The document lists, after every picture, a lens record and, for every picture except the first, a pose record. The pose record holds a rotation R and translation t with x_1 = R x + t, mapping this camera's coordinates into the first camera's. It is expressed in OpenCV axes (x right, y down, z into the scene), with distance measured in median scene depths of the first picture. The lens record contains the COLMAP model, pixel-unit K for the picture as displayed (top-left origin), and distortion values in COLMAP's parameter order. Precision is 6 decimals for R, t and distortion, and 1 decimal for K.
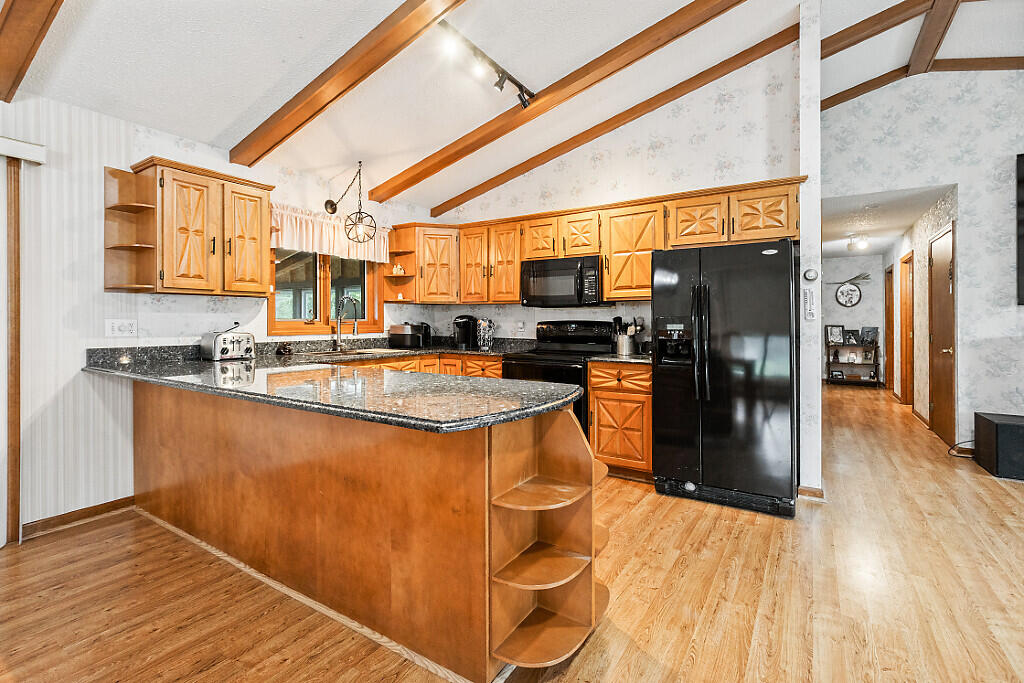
lens RADIAL K [[465.3, 0, 512.3], [0, 465.3, 323.0], [0, 0, 1]] dist [0.001402, 0.000251]
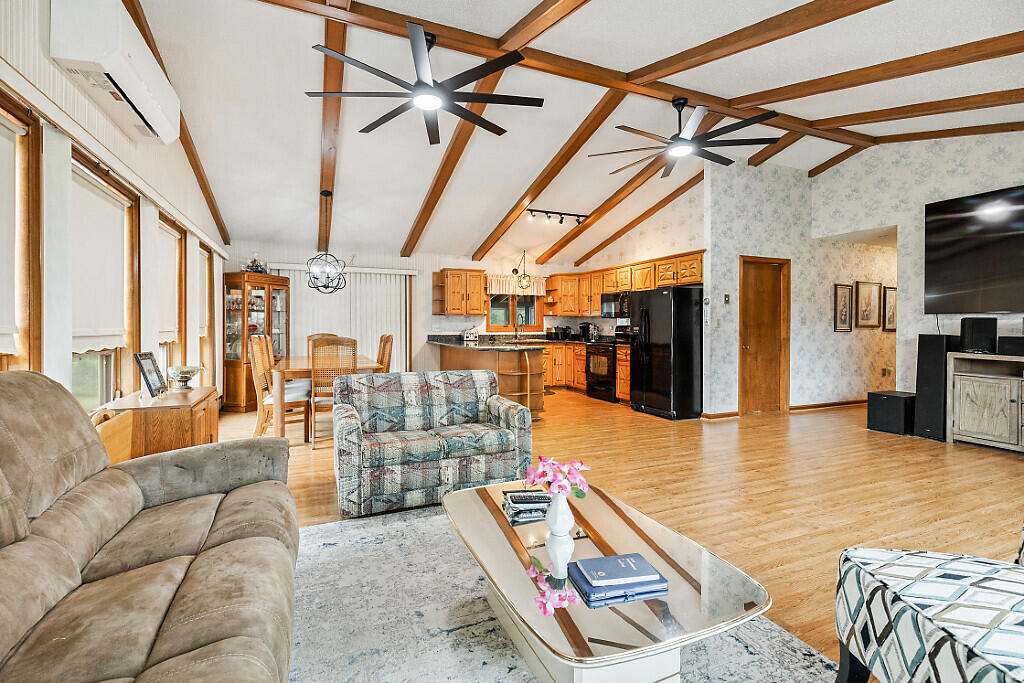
lens RADIAL K [[465.3, 0, 512.3], [0, 465.3, 323.0], [0, 0, 1]] dist [0.001402, 0.000251]
pose [[0.829014, -0.002875, -0.559221, 0.767834], [-0.003264, 0.999945, -0.009980, 0.004787], [0.559219, 0.010099, 0.828959, -0.743492]]
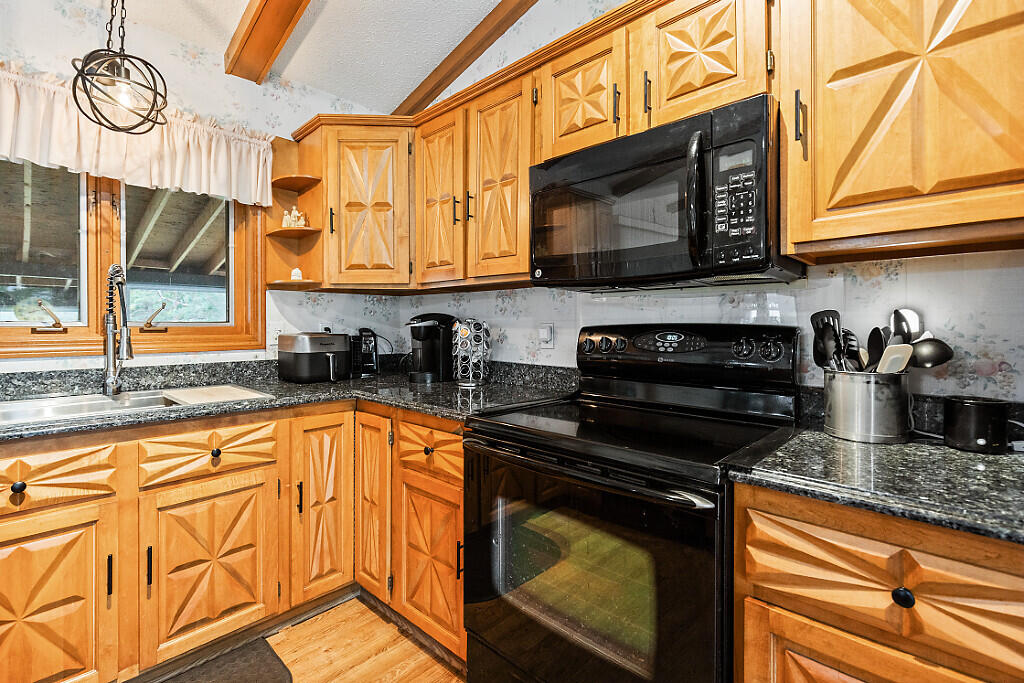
lens RADIAL K [[466.3, 0, 516.2], [0, 466.3, 331.4], [0, 0, 1]] dist [0.002535, 0.000067]
pose [[0.984240, 0.001705, -0.176832, 0.075627], [-0.000311, 0.999969, 0.007907, -0.001725], [0.176840, -0.007727, 0.984209, 0.622840]]
